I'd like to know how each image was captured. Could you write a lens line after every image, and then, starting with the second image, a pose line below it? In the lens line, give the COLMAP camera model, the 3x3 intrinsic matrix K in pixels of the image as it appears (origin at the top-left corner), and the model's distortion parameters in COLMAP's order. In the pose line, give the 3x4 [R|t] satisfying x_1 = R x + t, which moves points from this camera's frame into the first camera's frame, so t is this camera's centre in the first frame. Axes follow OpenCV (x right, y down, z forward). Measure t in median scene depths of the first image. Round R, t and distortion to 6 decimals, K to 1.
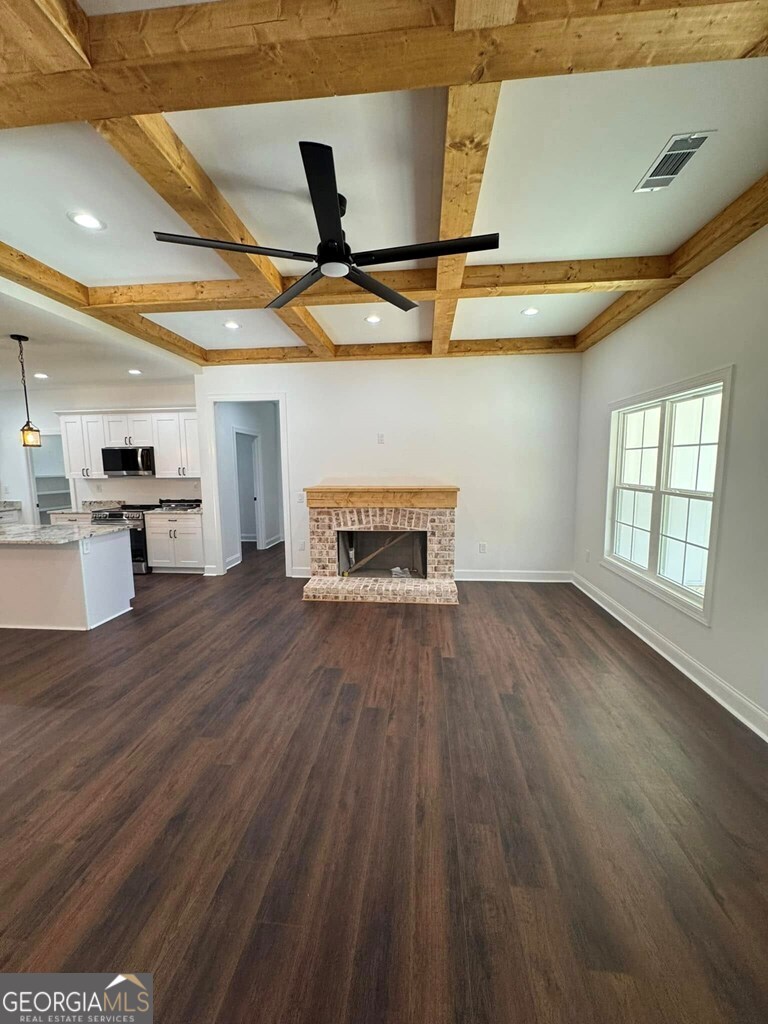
lens RADIAL K [[407.6, 0, 384.0], [0, 407.6, 512.0], [0, 0, 1]] dist [-0.003904, 0.000052]
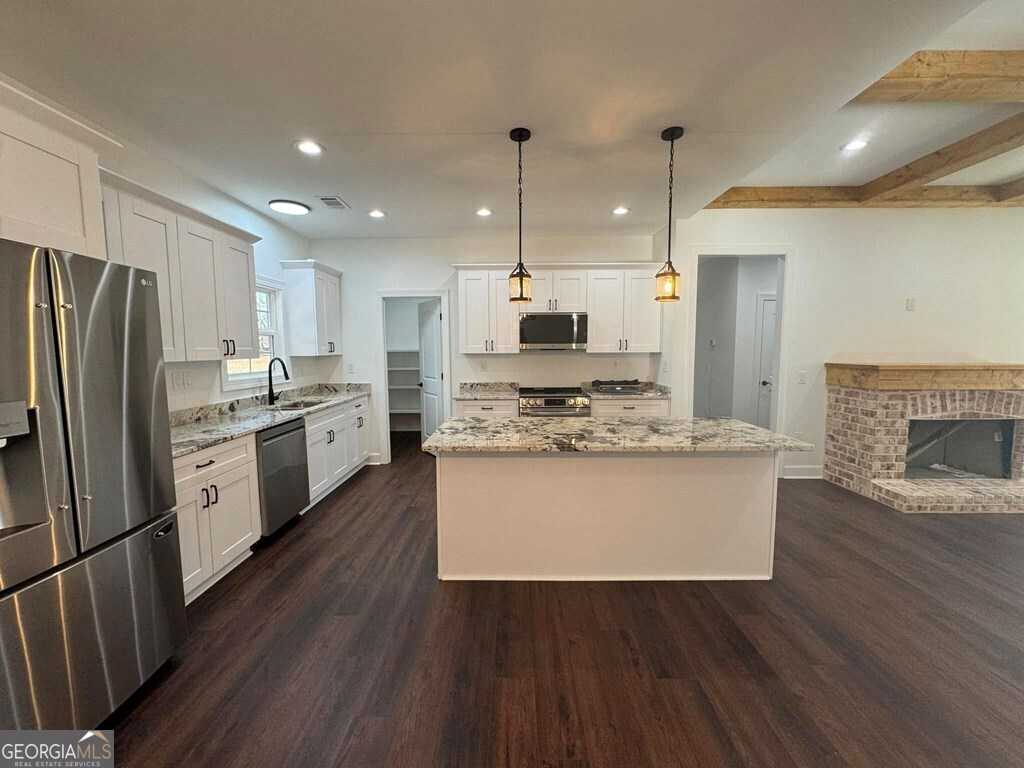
lens RADIAL K [[407.6, 0, 512.0], [0, 407.6, 384.0], [0, 0, 1]] dist [-0.003904, 0.000052]
pose [[0.995885, -0.003515, 0.090553, -0.962911], [0.005644, 0.999713, -0.023263, -0.009157], [-0.090445, 0.023678, 0.995620, 0.300858]]
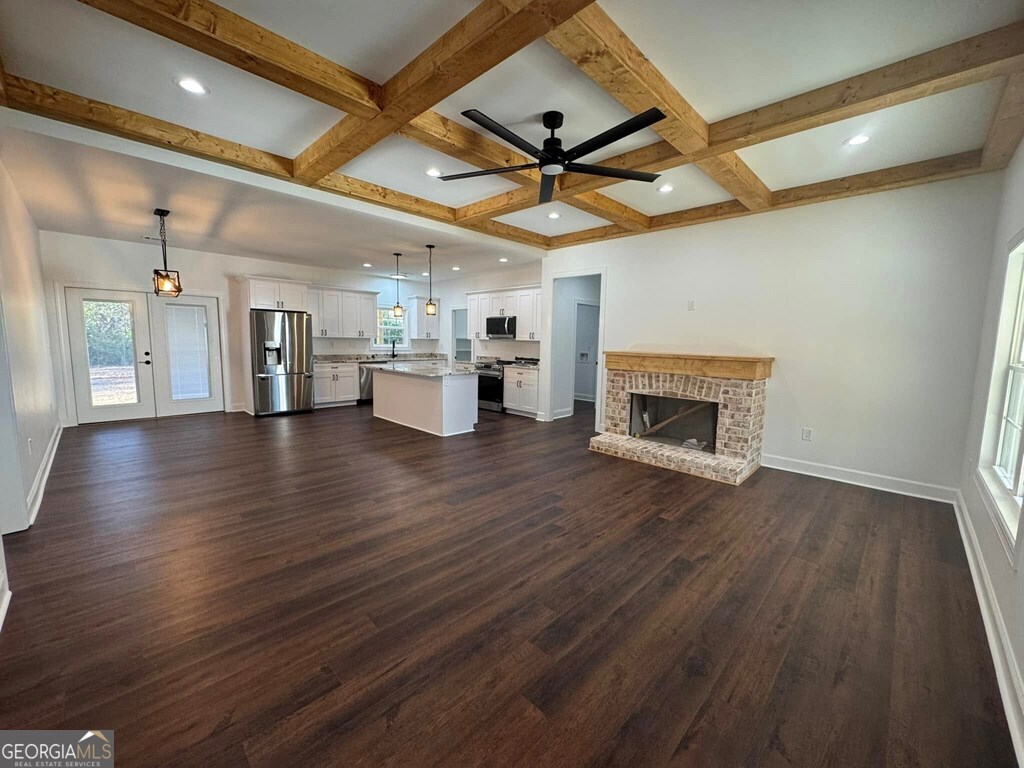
lens RADIAL K [[407.6, 0, 512.0], [0, 407.6, 384.0], [0, 0, 1]] dist [-0.003904, 0.000052]
pose [[0.778413, 0.093642, -0.620729, 0.310402], [-0.096873, 0.994886, 0.028605, 0.023255], [0.620233, 0.037865, 0.783503, -0.024381]]
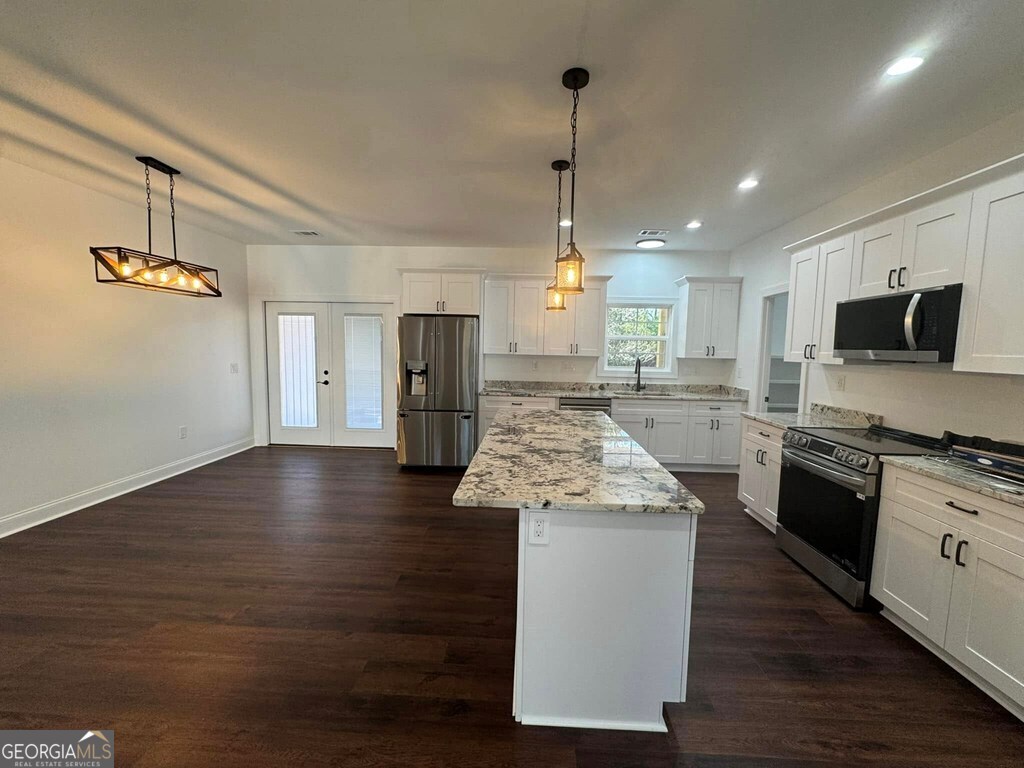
lens RADIAL K [[407.6, 0, 512.0], [0, 407.6, 384.0], [0, 0, 1]] dist [-0.003904, 0.000052]
pose [[0.052231, 0.101052, -0.993509, -0.280264], [-0.130938, 0.986971, 0.093503, -0.068896], [0.990014, 0.125204, 0.064783, 0.740599]]
